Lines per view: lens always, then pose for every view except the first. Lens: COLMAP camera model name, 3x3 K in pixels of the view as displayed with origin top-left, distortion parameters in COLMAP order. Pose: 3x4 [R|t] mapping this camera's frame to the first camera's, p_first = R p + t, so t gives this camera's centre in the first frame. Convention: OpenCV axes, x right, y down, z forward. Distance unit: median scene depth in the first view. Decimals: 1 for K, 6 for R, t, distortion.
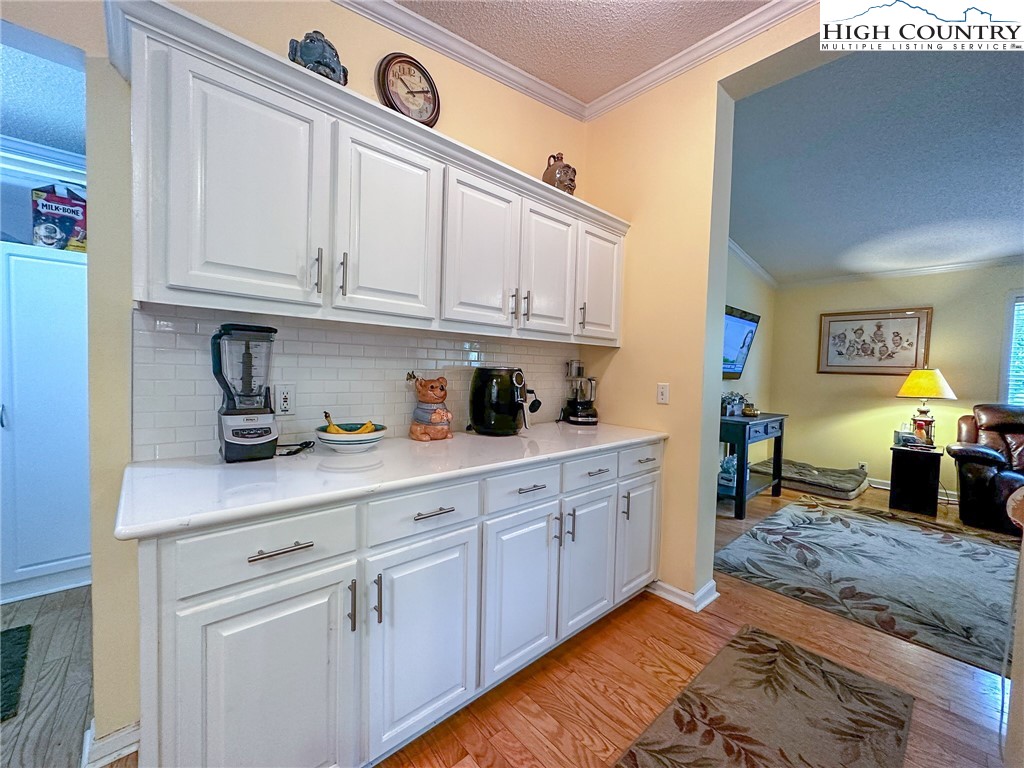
lens RADIAL K [[411.5, 0, 518.2], [0, 411.5, 384.0], [0, 0, 1]] dist [-0.002982, 0.000961]
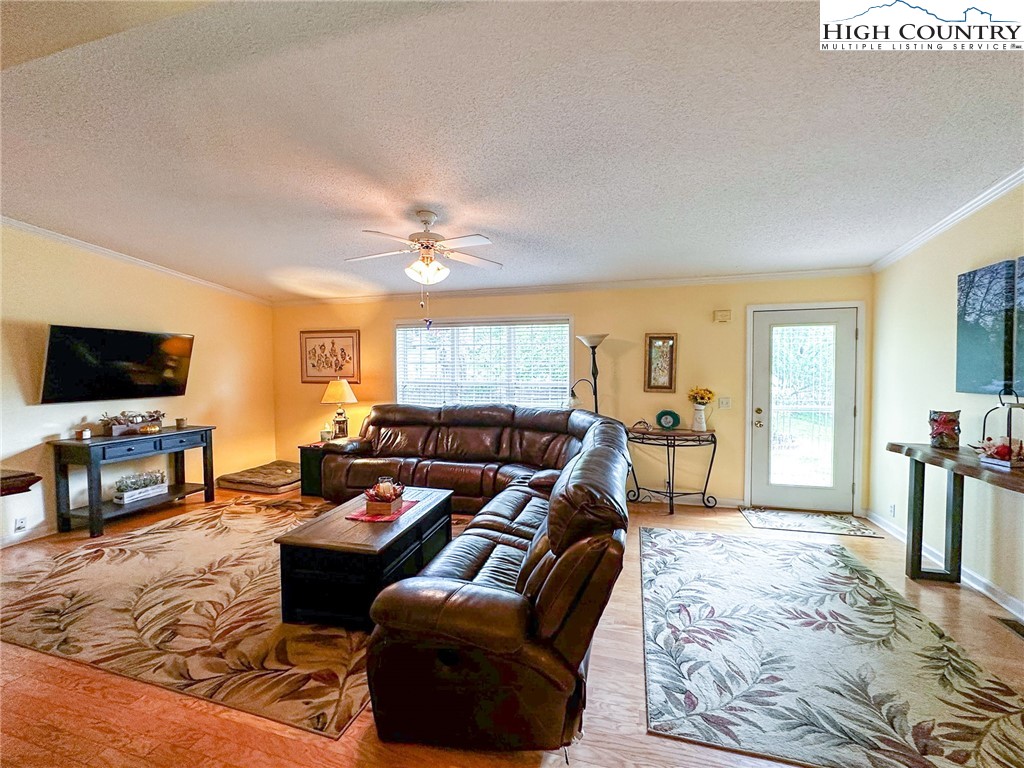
lens RADIAL K [[428.0, 0, 514.5], [0, 428.0, 382.9], [0, 0, 1]] dist [-0.002928, 0.000677]
pose [[0.856111, -0.051070, 0.514262, 1.500830], [0.047570, 0.998668, 0.019982, -0.052268], [-0.514597, 0.007357, 0.857400, -0.776911]]
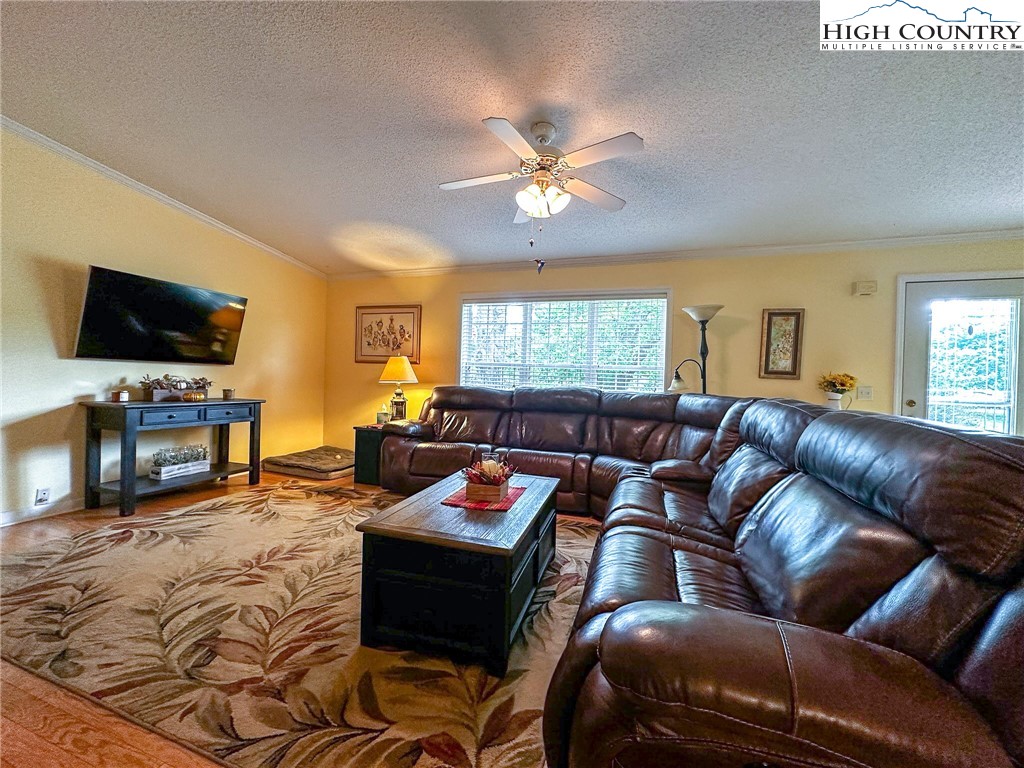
lens RADIAL K [[411.5, 0, 514.0], [0, 411.5, 383.0], [0, 0, 1]] dist [-0.002982, 0.000961]
pose [[0.880404, -0.005139, 0.474197, 1.412039], [0.011361, 0.999883, -0.010258, 0.100781], [-0.474089, 0.014419, 0.880359, -0.289316]]
